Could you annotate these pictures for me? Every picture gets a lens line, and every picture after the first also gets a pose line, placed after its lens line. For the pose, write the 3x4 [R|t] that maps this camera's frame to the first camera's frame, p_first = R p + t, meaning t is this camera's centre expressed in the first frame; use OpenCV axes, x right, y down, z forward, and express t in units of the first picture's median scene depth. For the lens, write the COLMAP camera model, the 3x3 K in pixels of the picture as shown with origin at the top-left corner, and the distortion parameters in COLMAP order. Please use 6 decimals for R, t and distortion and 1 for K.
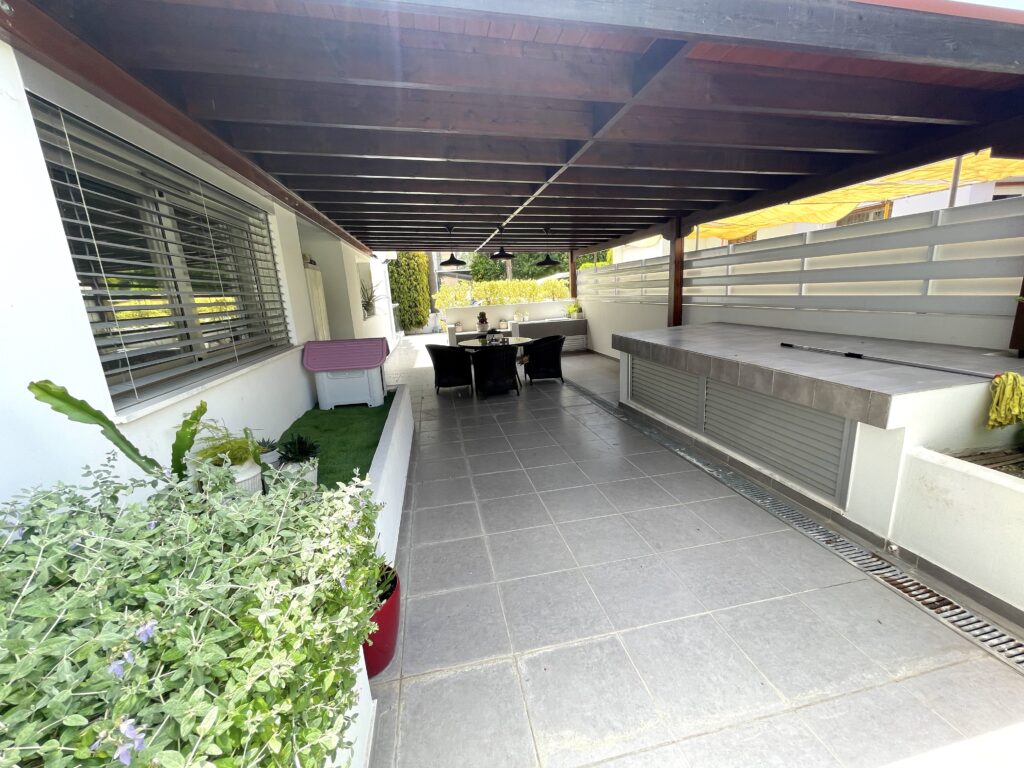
lens RADIAL K [[418.2, 0, 515.2], [0, 418.2, 387.2], [0, 0, 1]] dist [-0.002374, -0.000155]
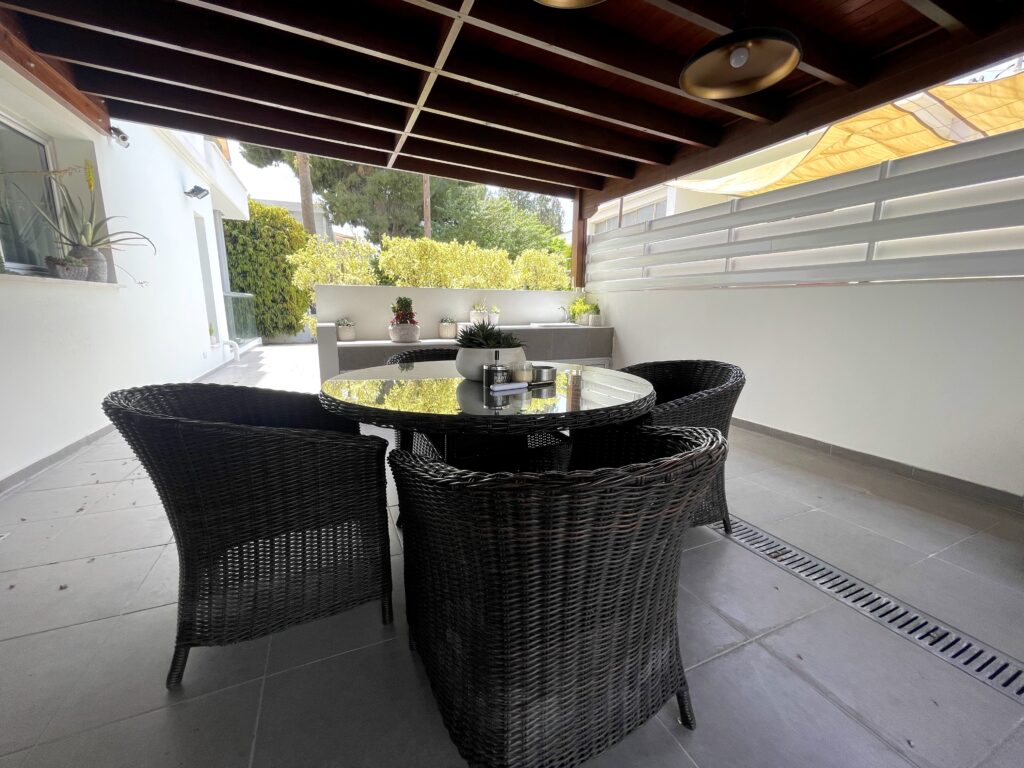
lens RADIAL K [[413.4, 0, 512.3], [0, 413.4, 388.6], [0, 0, 1]] dist [0.000474, -0.000113]
pose [[0.973431, 0.022343, 0.227890, -0.060461], [-0.013807, 0.999144, -0.038985, -0.063991], [-0.228566, 0.034803, 0.972906, 0.517097]]
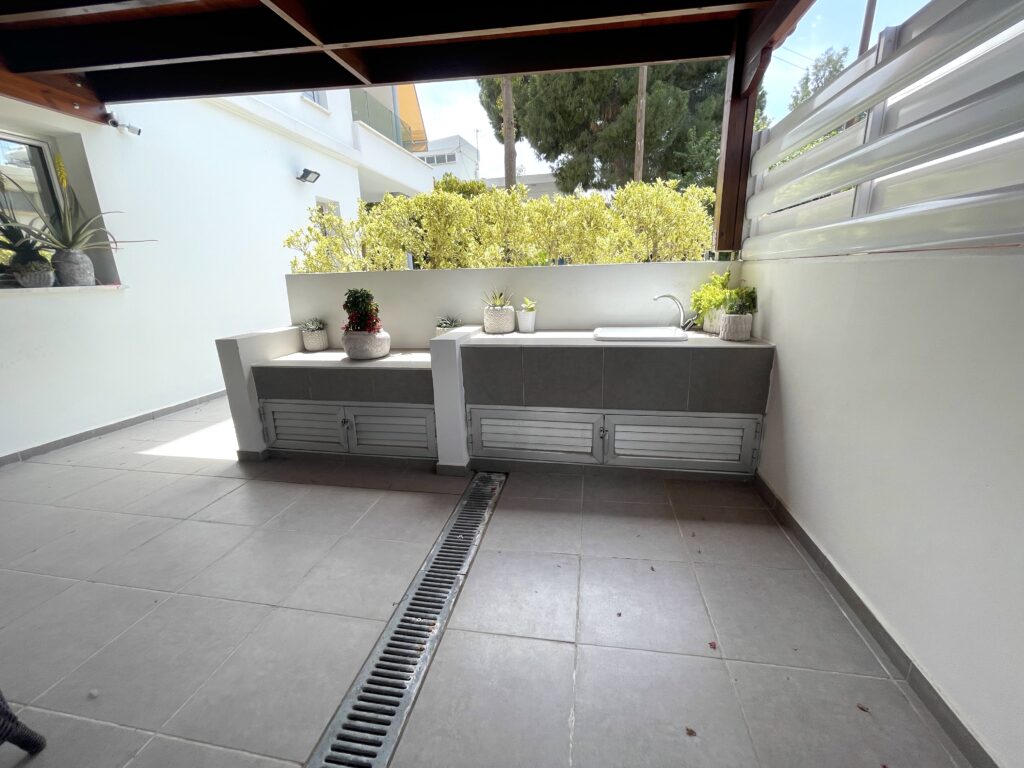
lens RADIAL K [[418.2, 0, 515.2], [0, 418.2, 387.2], [0, 0, 1]] dist [-0.002374, -0.000155]
pose [[0.931380, 0.122769, -0.342723, 0.119548], [-0.106021, 0.992086, 0.067261, -0.138350], [0.348268, -0.026310, 0.937026, 0.729259]]
